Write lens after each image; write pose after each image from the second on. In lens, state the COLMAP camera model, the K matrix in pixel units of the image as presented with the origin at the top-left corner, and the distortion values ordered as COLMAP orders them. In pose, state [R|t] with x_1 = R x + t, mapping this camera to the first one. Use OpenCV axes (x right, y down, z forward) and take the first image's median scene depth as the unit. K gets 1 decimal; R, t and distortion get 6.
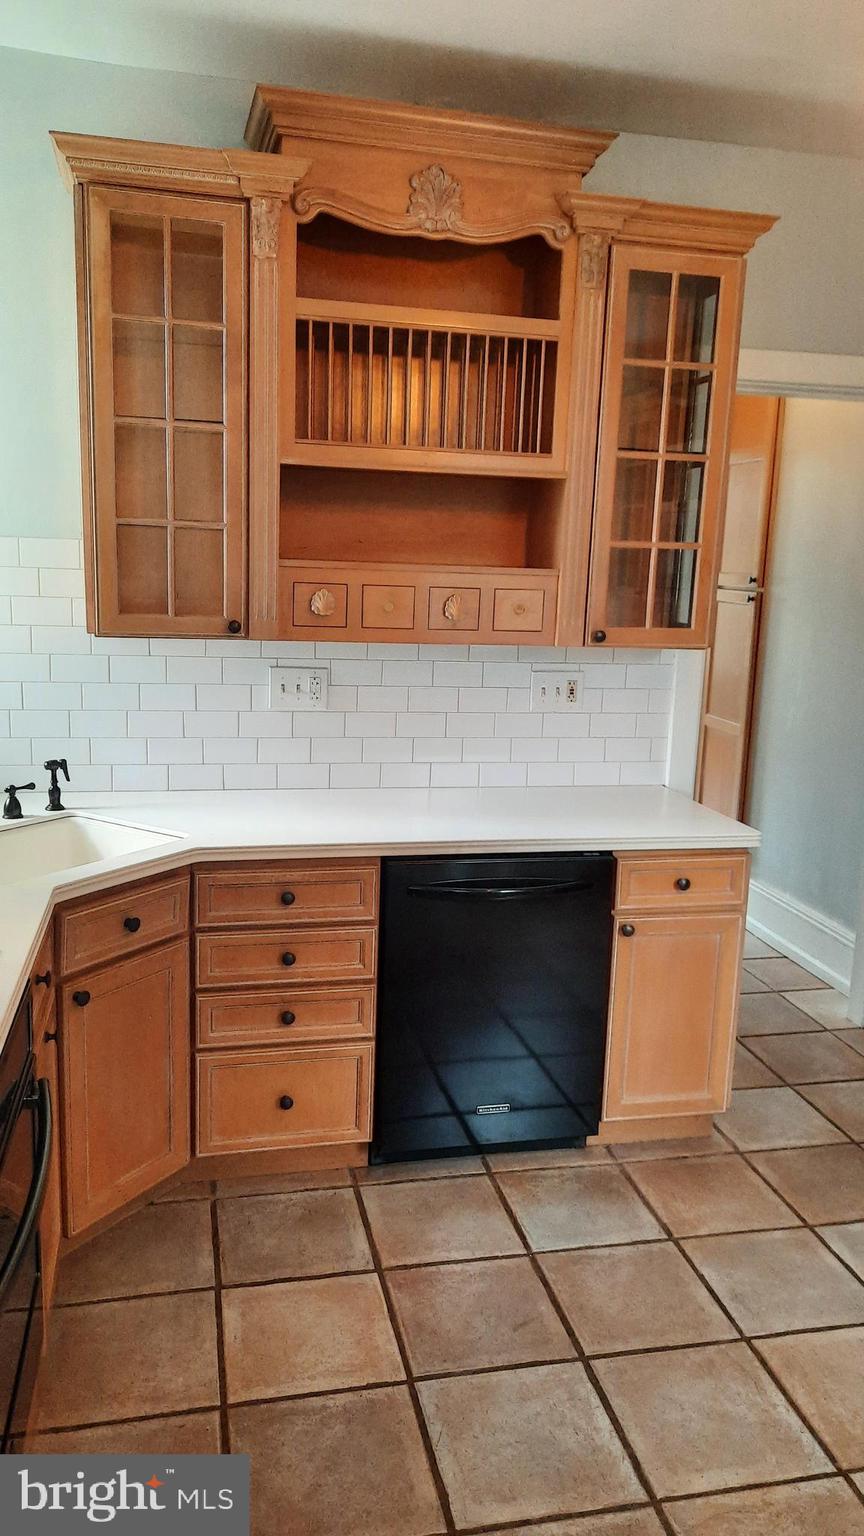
lens RADIAL K [[1127.3, 0, 425.5], [0, 1127.3, 800.3], [0, 0, 1]] dist [0.013178, -0.030873]
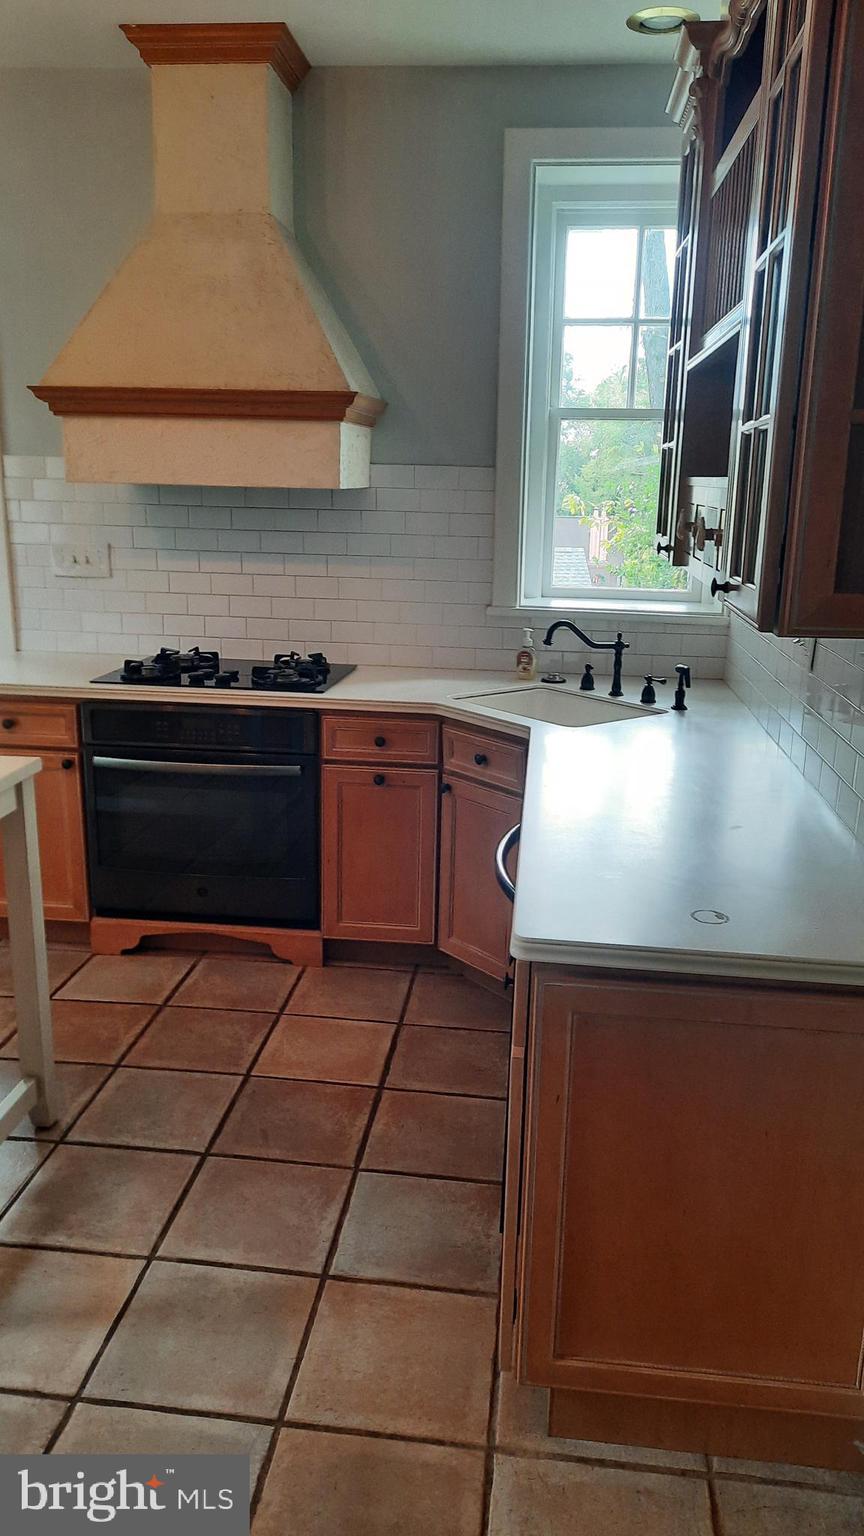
lens RADIAL K [[1112.7, 0, 428.1], [0, 1112.7, 768.8], [0, 0, 1]] dist [0.075259, -0.093108]
pose [[-0.326944, 0.202797, -0.923028, 3.364253], [-0.228211, 0.930857, 0.285351, -0.828905], [0.917076, 0.303939, -0.258057, 4.428121]]
